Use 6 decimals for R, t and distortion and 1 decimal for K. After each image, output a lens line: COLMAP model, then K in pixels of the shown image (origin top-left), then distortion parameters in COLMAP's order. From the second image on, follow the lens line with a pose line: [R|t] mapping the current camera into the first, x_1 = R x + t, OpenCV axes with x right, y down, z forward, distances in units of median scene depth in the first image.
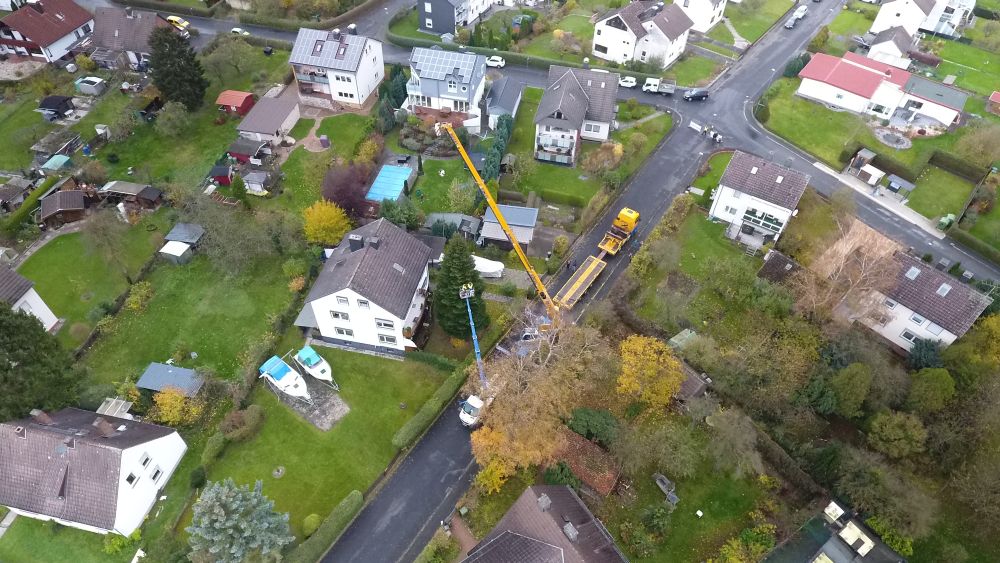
lens RADIAL K [[582.5, 0, 494.4], [0, 582.5, 278.5], [0, 0, 1]] dist [-0.000425, -0.001478]
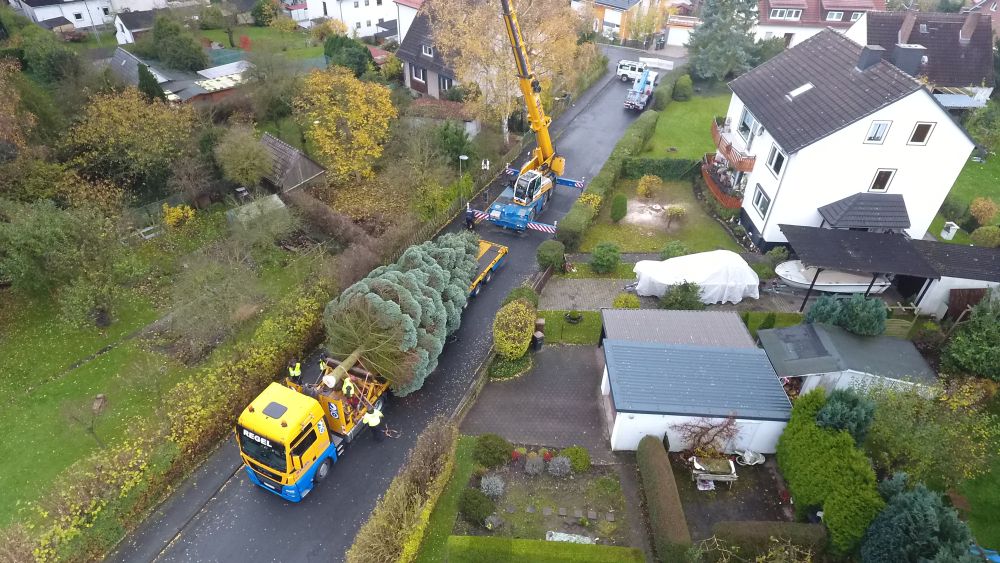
lens RADIAL K [[585.5, 0, 497.2], [0, 585.5, 281.8], [0, 0, 1]] dist [-0.002955, 0.000757]
pose [[-0.982027, 0.075108, -0.173154, 0.187142], [-0.164967, 0.104178, 0.980782, -0.415043], [0.091703, 0.991719, -0.089916, 1.031202]]
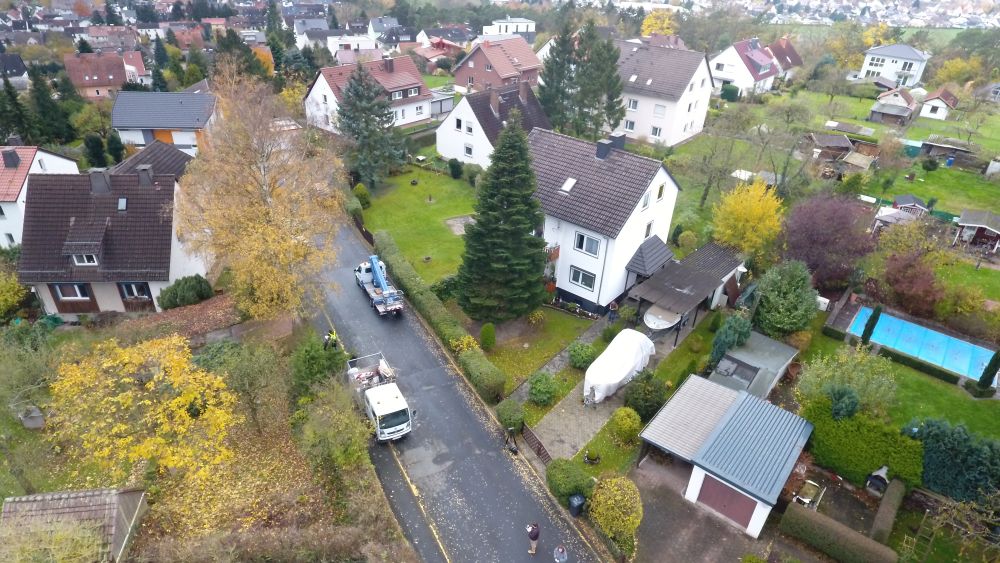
lens RADIAL K [[585.5, 0, 497.2], [0, 585.5, 281.8], [0, 0, 1]] dist [-0.002955, 0.000757]
pose [[-0.471763, 0.415008, -0.777951, 0.367764], [-0.677839, 0.393560, 0.621003, -0.281305], [0.563892, 0.820292, 0.095642, 0.844781]]
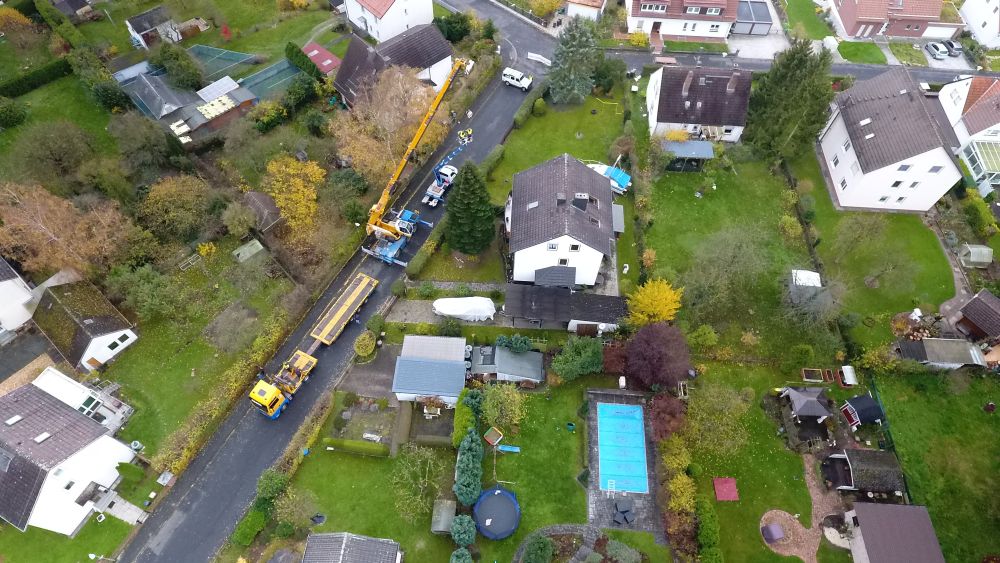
lens RADIAL K [[585.5, 0, 497.2], [0, 585.5, 281.8], [0, 0, 1]] dist [-0.002955, 0.000757]
pose [[-0.989162, 0.101289, -0.106301, 0.011637], [-0.128945, -0.252948, 0.958849, -0.850385], [0.070232, 0.962163, 0.263267, 0.740566]]
